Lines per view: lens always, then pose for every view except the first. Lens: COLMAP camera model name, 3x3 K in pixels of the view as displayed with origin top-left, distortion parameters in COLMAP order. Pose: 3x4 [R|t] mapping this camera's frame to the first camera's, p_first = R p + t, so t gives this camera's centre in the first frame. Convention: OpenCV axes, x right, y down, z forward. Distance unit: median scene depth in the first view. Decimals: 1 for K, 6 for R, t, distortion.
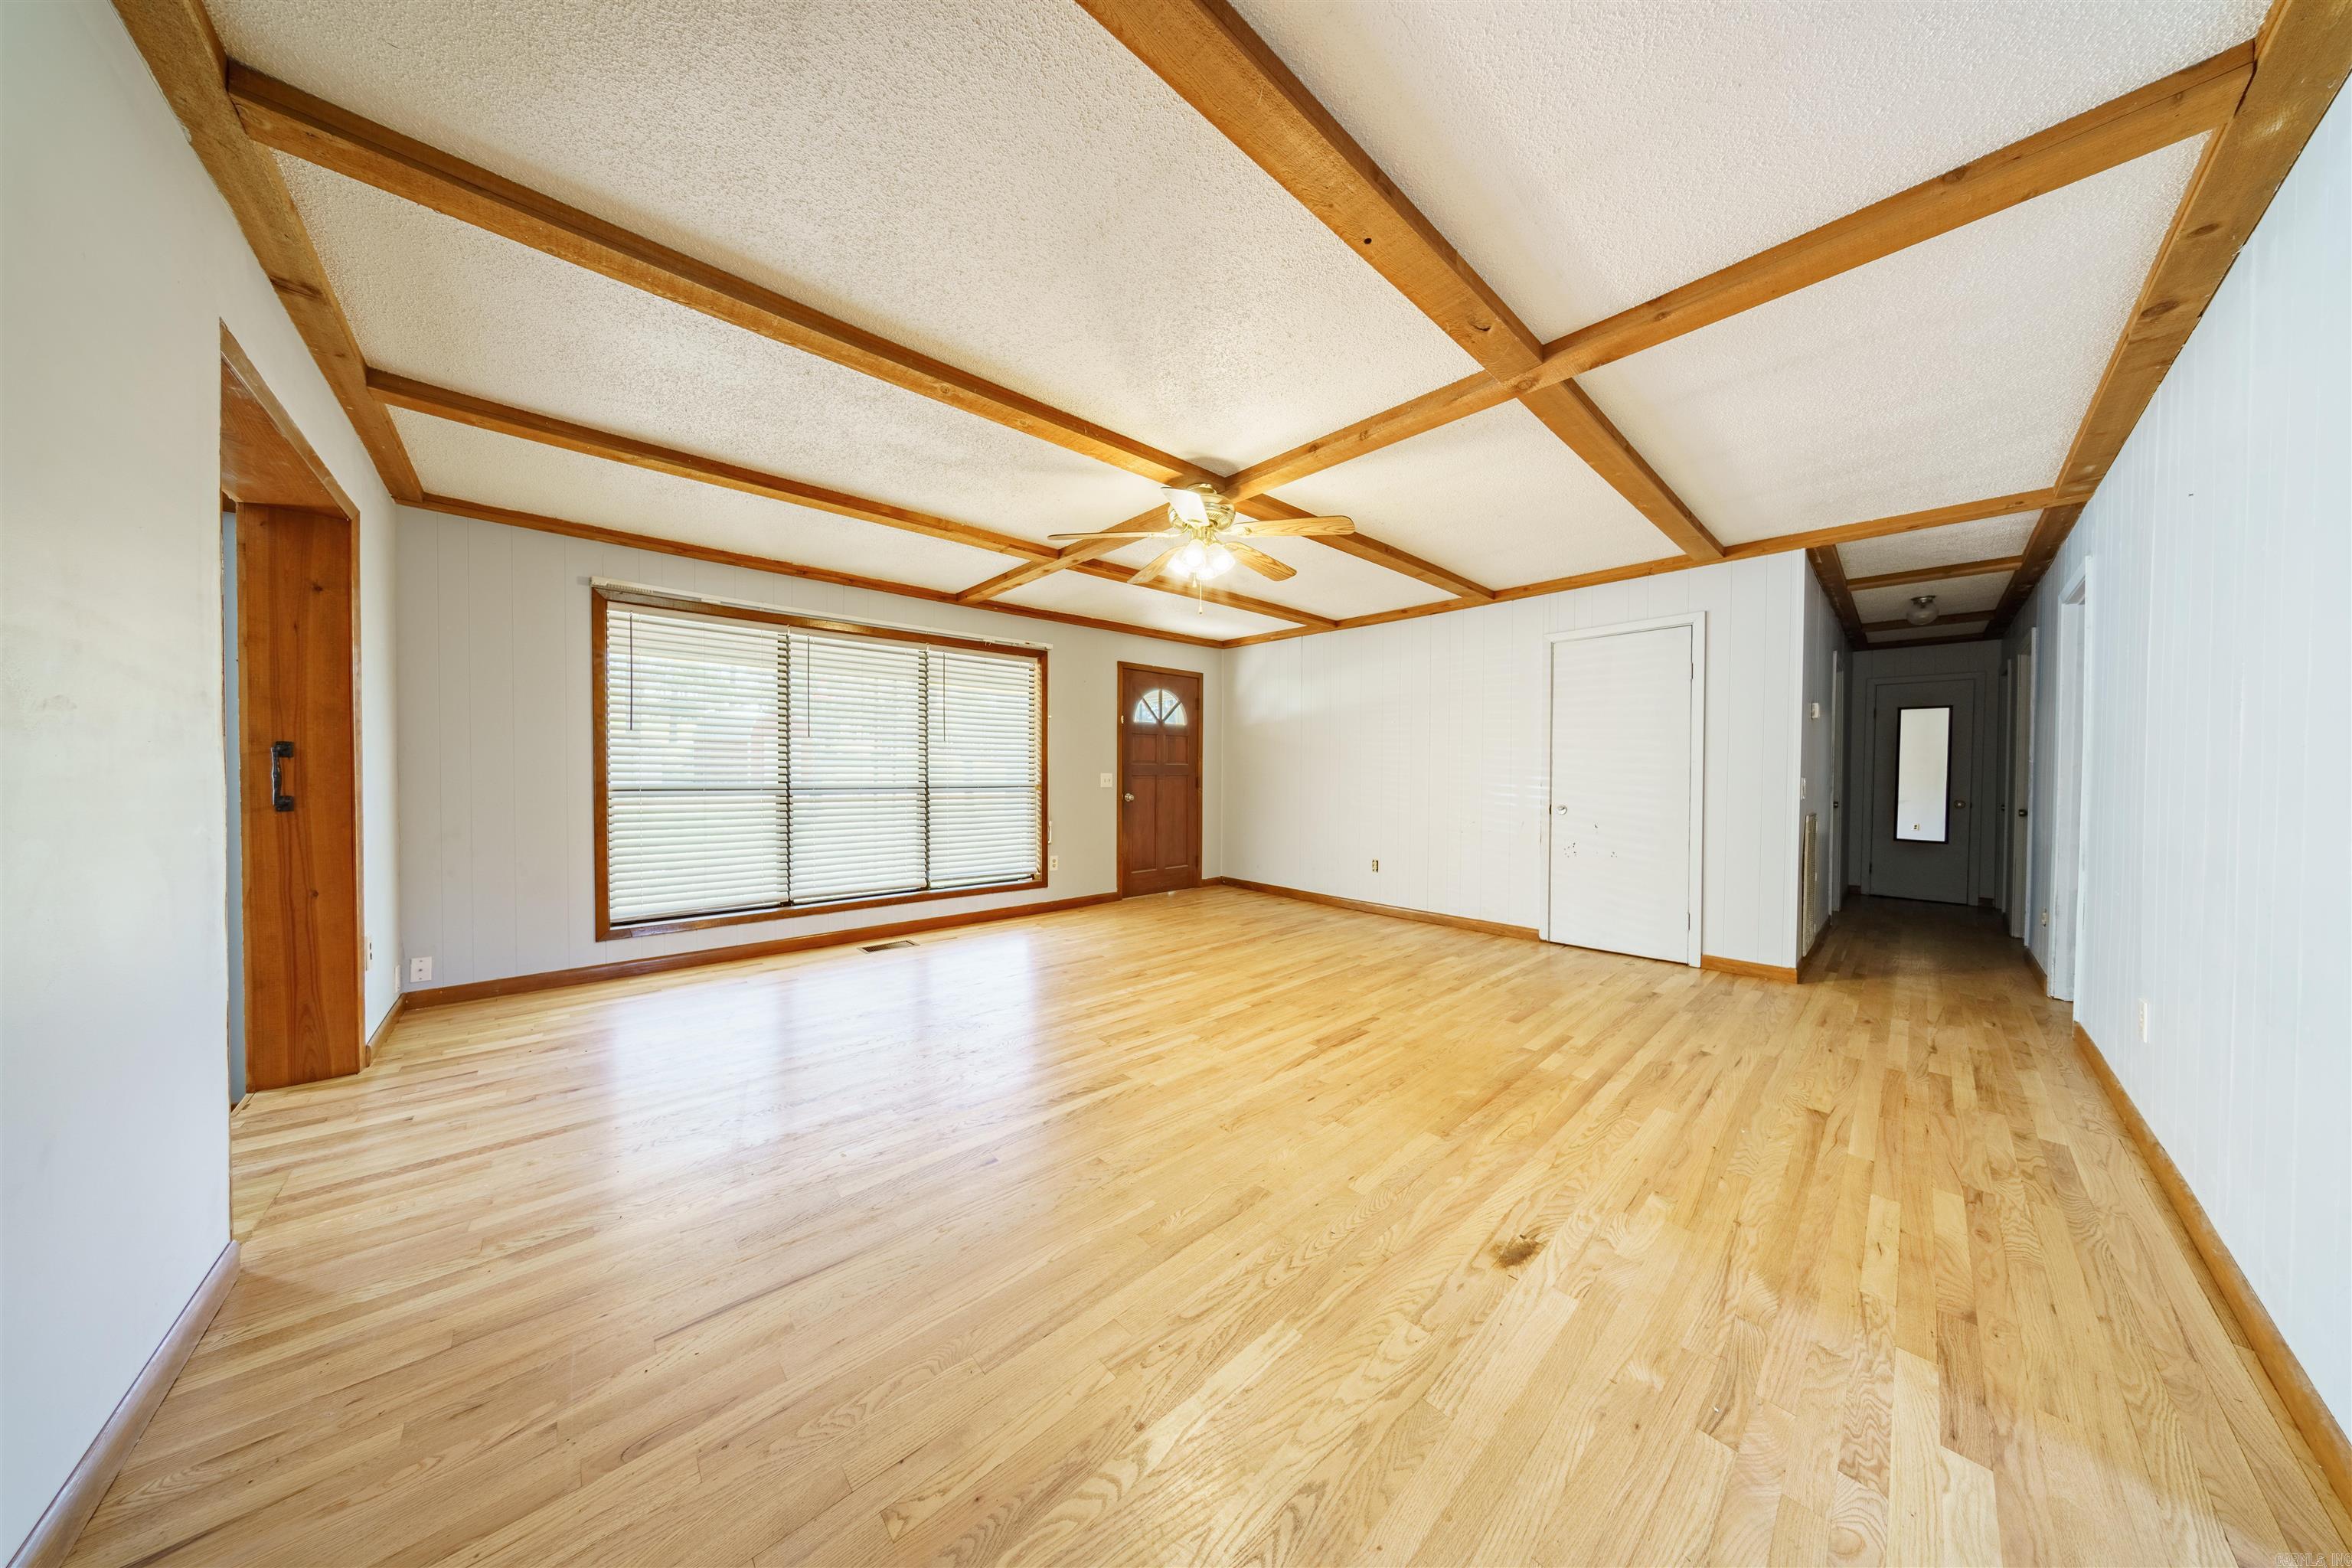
lens RADIAL K [[685.0, 0, 1173.3], [0, 685.0, 787.4], [0, 0, 1]] dist [-0.002317, 0.000058]
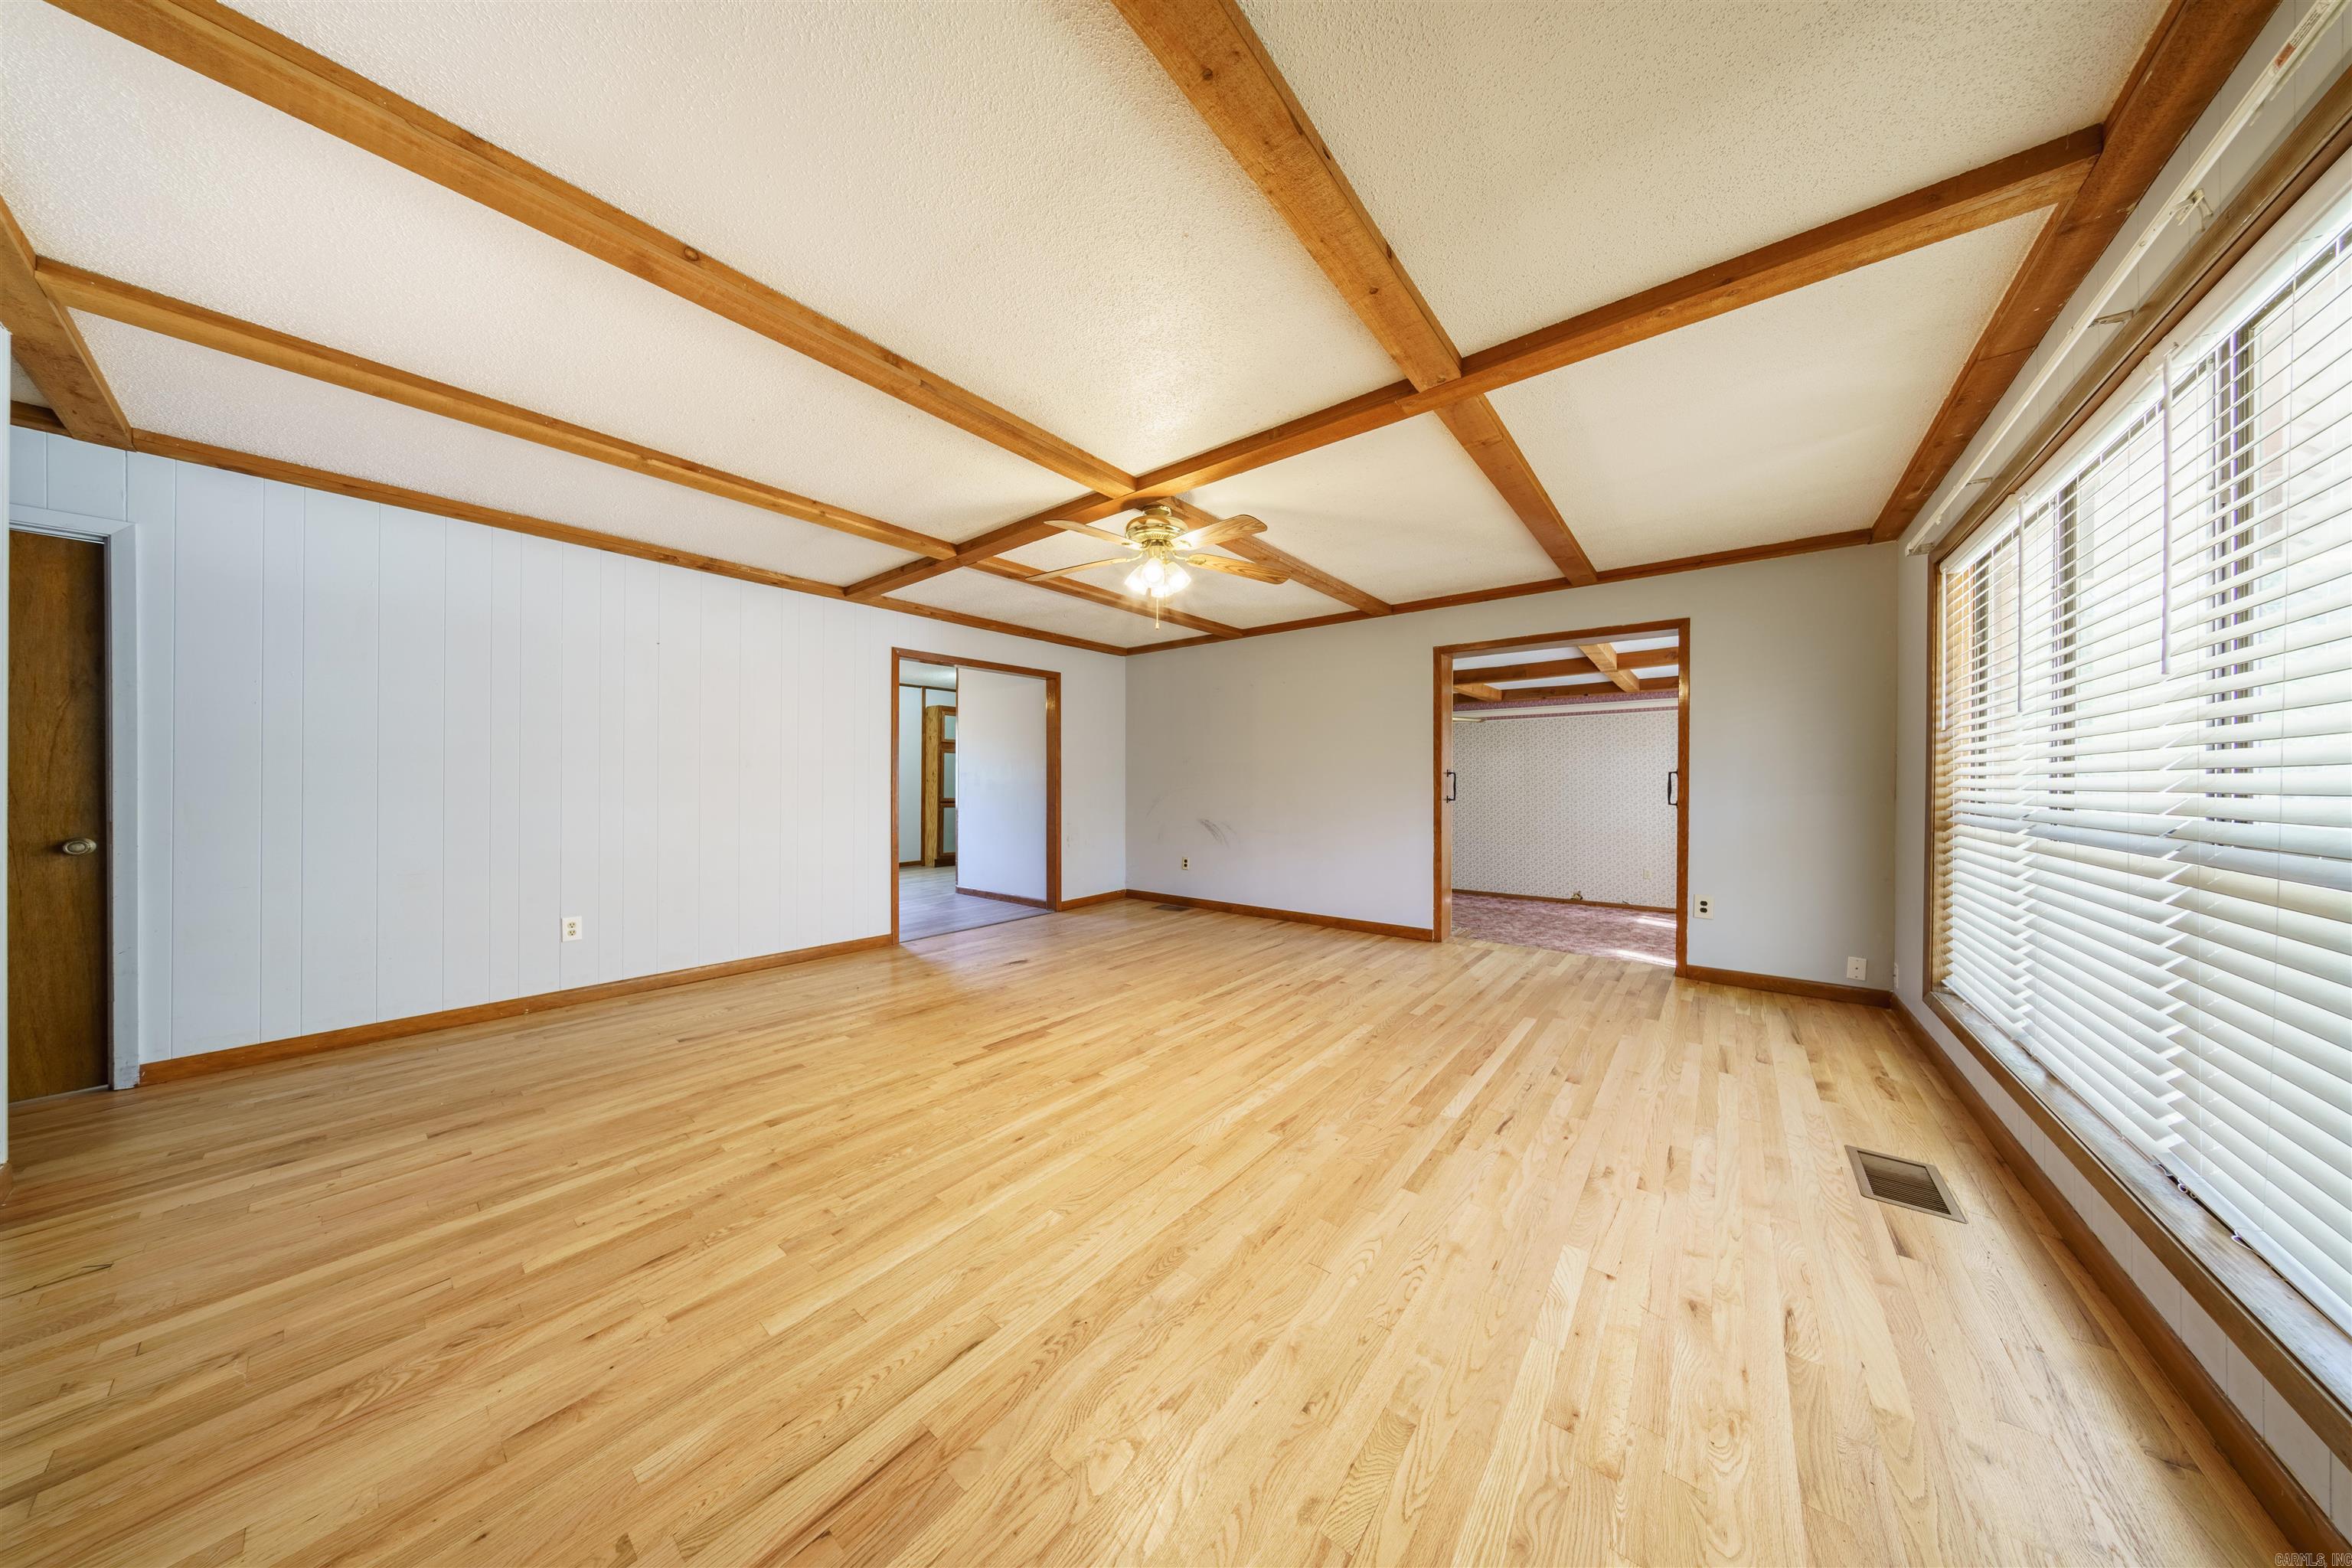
lens RADIAL K [[685.0, 0, 1173.3], [0, 685.0, 787.4], [0, 0, 1]] dist [-0.002317, 0.000058]
pose [[-0.987716, -0.006486, -0.156127, 0.176304], [-0.009444, 0.999790, 0.018209, -0.033828], [0.155976, 0.019460, -0.987569, 2.039531]]
